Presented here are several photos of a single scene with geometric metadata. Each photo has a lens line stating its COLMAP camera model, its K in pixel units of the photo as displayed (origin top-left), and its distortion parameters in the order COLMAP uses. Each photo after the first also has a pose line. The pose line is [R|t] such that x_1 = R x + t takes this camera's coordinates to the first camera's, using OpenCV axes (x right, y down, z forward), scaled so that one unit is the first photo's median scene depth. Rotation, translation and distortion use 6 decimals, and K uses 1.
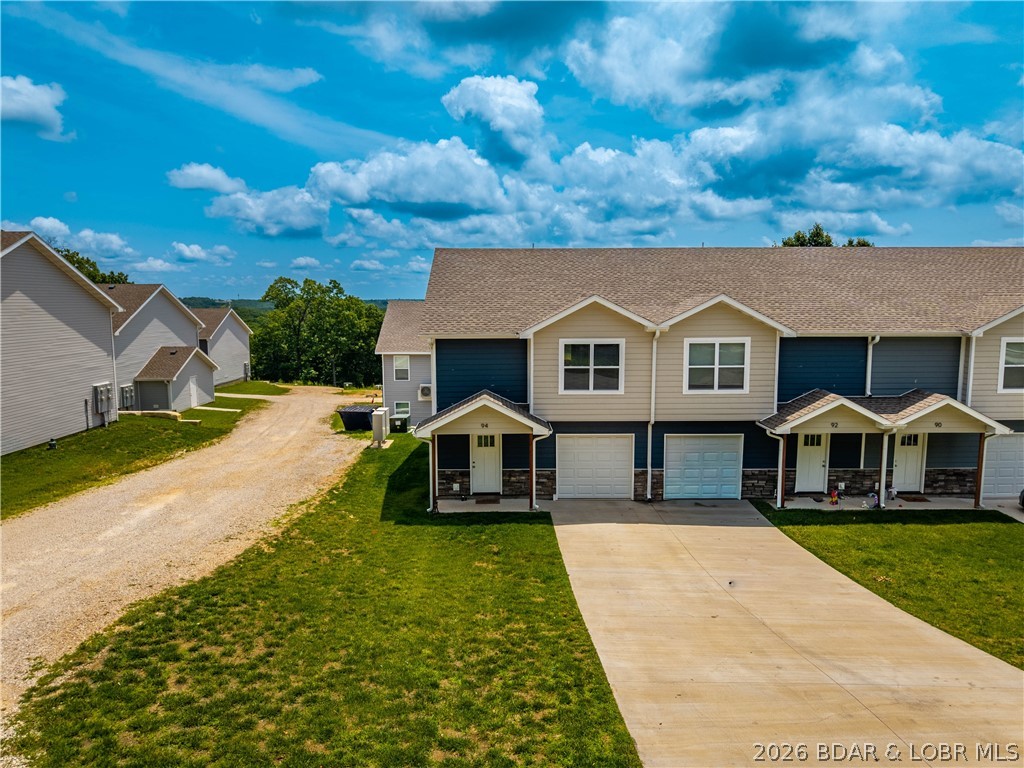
lens RADIAL K [[686.5, 0, 512.0], [0, 686.5, 384.0], [0, 0, 1]] dist [0.032211, -0.041049]
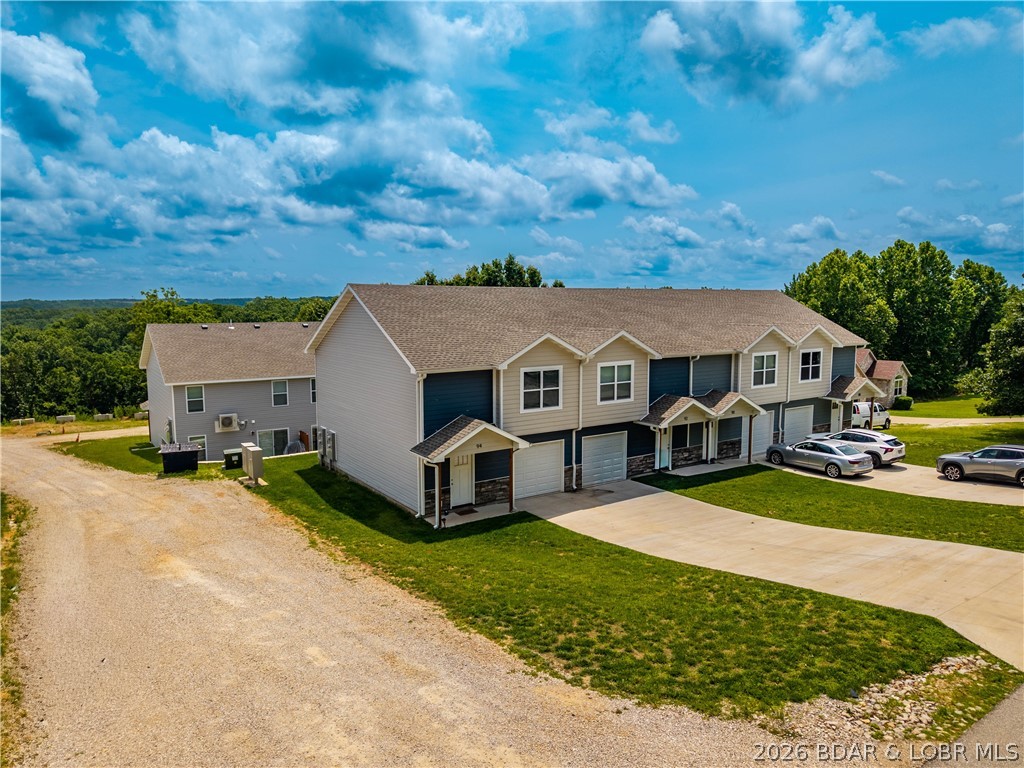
lens RADIAL K [[686.5, 0, 512.0], [0, 686.5, 384.0], [0, 0, 1]] dist [0.032211, -0.041049]
pose [[0.835025, -0.062481, 0.546653, -0.586759], [0.065424, 0.997758, 0.014104, -0.053846], [-0.546309, 0.023987, 0.837240, -0.008762]]
